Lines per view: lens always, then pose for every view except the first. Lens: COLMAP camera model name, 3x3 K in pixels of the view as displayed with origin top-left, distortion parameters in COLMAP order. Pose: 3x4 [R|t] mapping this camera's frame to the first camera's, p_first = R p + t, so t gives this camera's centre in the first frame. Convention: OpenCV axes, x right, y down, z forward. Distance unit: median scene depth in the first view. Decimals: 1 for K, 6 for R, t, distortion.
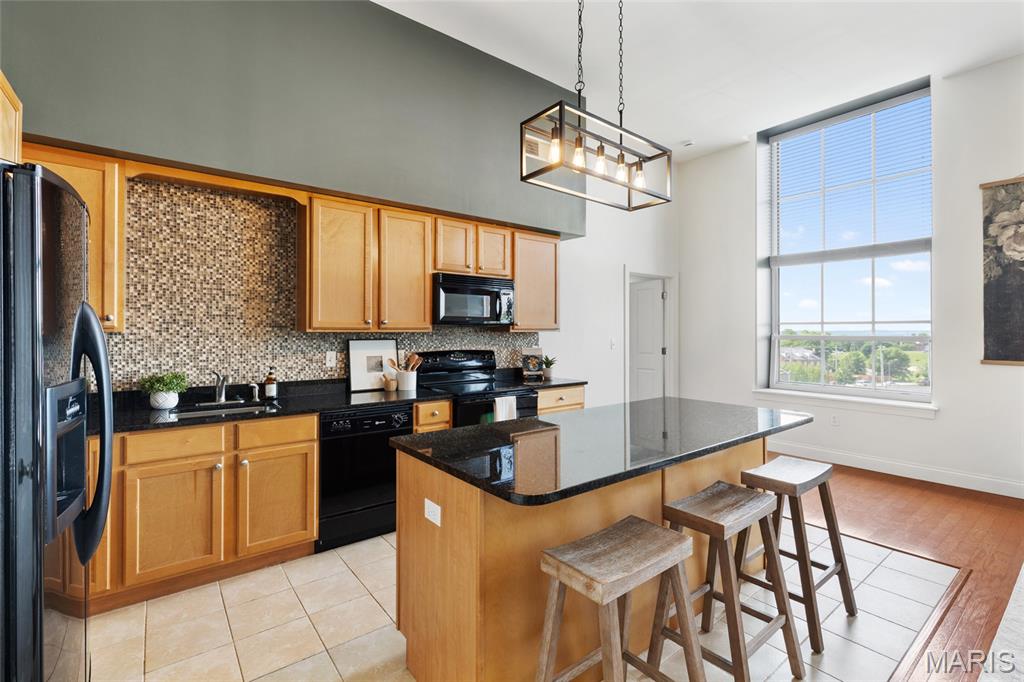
lens RADIAL K [[463.8, 0, 512.7], [0, 463.8, 328.5], [0, 0, 1]] dist [0.003084, 0.000407]
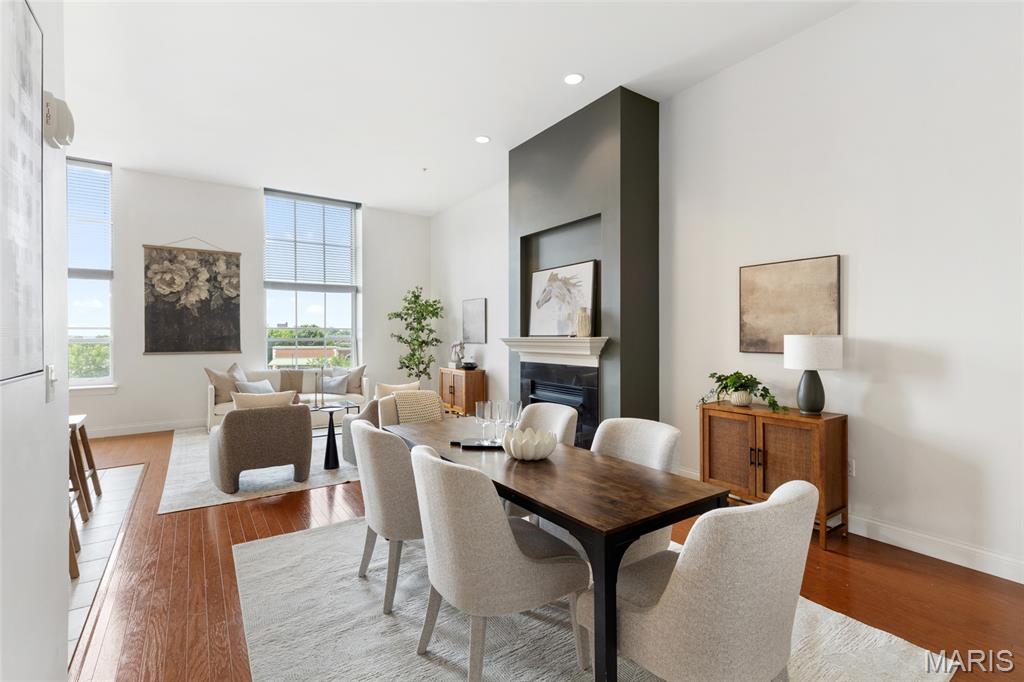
lens RADIAL K [[461.5, 0, 507.1], [0, 461.5, 335.3], [0, 0, 1]] dist [0.002976, 0.000035]
pose [[0.066591, -0.002107, 0.997778, -0.539957], [-0.004964, 0.999985, 0.002443, -0.003278], [-0.997768, -0.005116, 0.066580, -0.389566]]
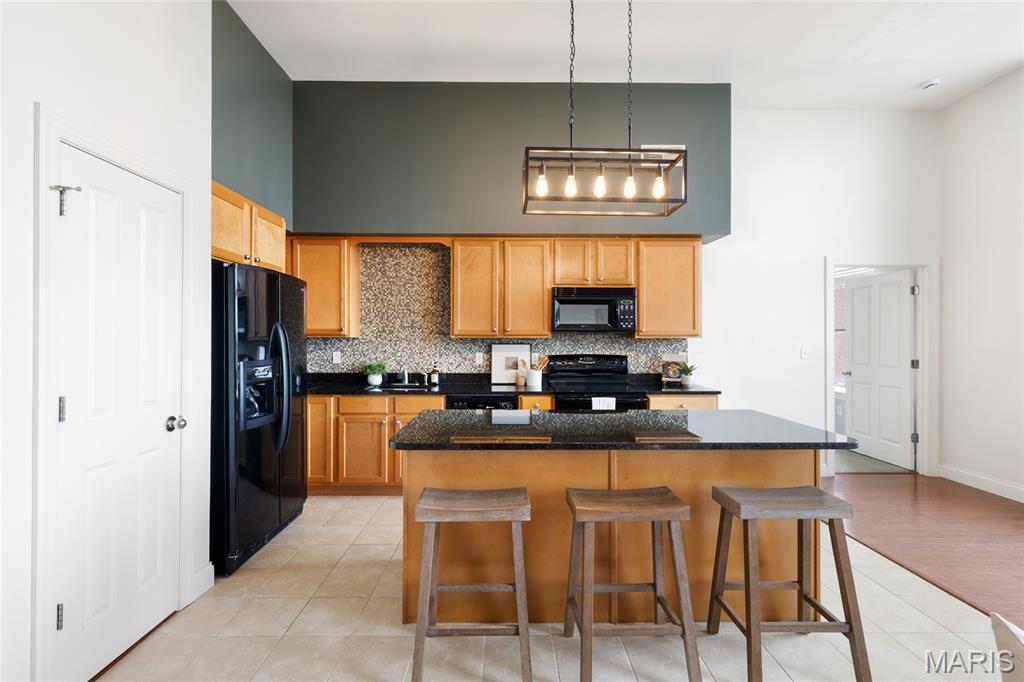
lens RADIAL K [[461.5, 0, 507.1], [0, 461.5, 335.3], [0, 0, 1]] dist [0.002976, 0.000035]
pose [[0.794116, -0.002658, -0.607761, 0.425297], [0.002903, 0.999996, -0.000581, 0.001065], [0.607760, -0.001303, 0.794120, 0.002074]]
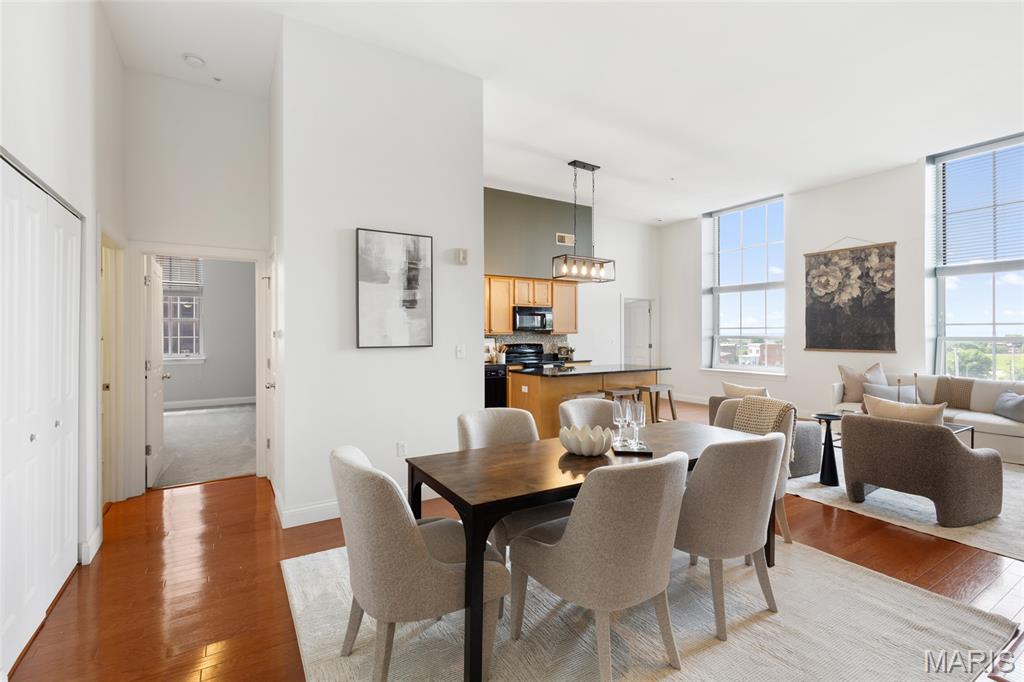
lens RADIAL K [[461.5, 0, 507.1], [0, 461.5, 335.3], [0, 0, 1]] dist [0.002976, 0.000035]
pose [[0.993561, -0.002770, -0.113265, 0.033818], [0.003905, 0.999944, 0.009807, -0.008157], [0.113232, -0.010186, 0.993516, -1.013962]]
